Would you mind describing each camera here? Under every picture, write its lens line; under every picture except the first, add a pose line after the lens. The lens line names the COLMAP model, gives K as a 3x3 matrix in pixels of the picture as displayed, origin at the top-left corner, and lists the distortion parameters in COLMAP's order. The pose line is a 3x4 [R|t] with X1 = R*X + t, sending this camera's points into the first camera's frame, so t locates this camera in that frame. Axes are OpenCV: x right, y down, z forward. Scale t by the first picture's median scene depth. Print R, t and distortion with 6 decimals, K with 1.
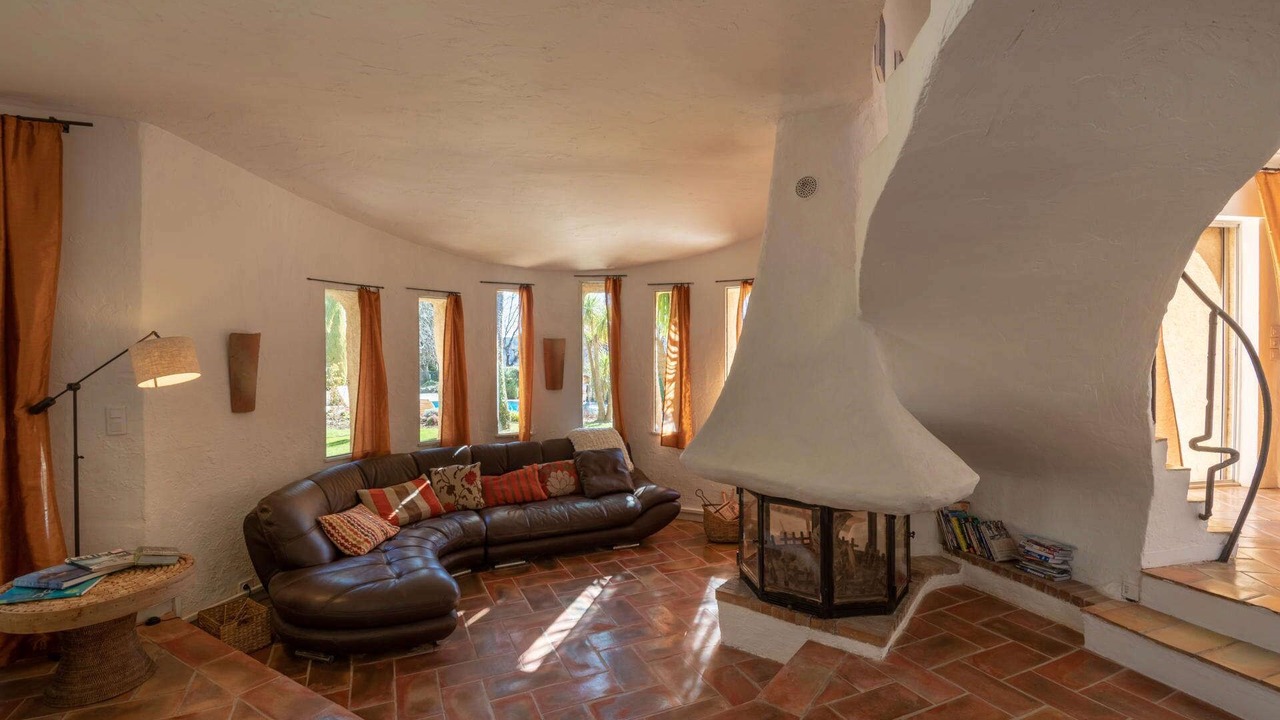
lens RADIAL K [[619.2, 0, 636.6], [0, 619.2, 359.0], [0, 0, 1]] dist [-0.040575, -0.001023]
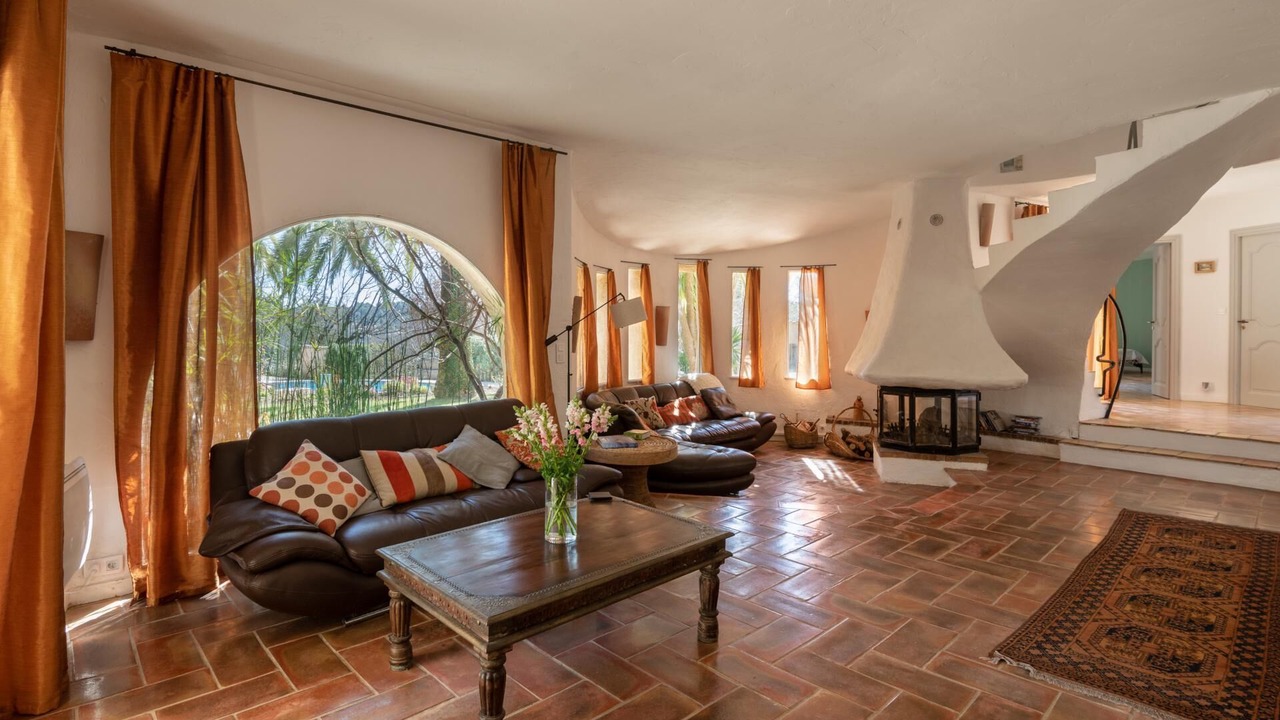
lens RADIAL K [[619.2, 0, 660.6], [0, 619.2, 337.8], [0, 0, 1]] dist [-0.040575, -0.001023]
pose [[0.947982, -0.001149, 0.318321, -0.992676], [0.001405, 0.999999, -0.000576, 0.062418], [-0.318320, 0.000993, 0.947983, -0.417573]]
